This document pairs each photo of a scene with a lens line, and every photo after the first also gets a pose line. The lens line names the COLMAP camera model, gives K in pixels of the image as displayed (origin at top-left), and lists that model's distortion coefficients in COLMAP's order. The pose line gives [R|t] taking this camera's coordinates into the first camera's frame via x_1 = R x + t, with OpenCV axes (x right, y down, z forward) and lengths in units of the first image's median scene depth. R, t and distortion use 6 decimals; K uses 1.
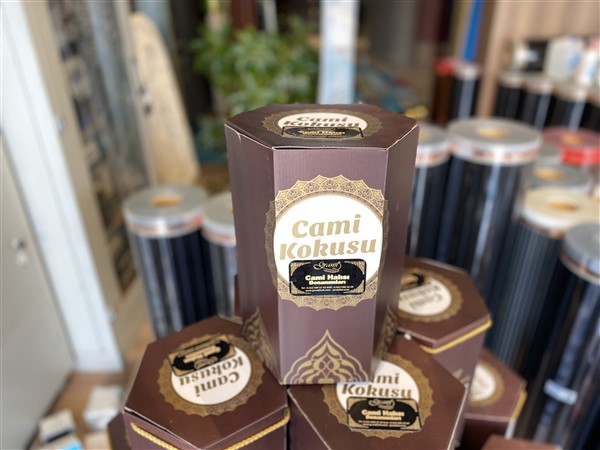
lens RADIAL K [[460.0, 0, 301.7], [0, 460.0, 233.8], [0, 0, 1]] dist [-0.002271, -0.013673]
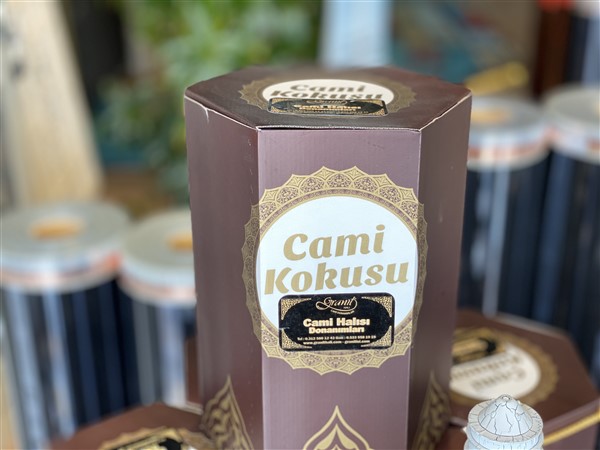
lens RADIAL K [[900.6, 0, 299.6], [0, 900.6, 223.3], [0, 0, 1]] dist [-0.095470, 0.000000]
pose [[0.999963, 0.000105, 0.008572, -0.008607], [0.000700, 0.995577, -0.093942, 0.075112], [-0.008544, 0.093945, 0.995541, -0.304794]]
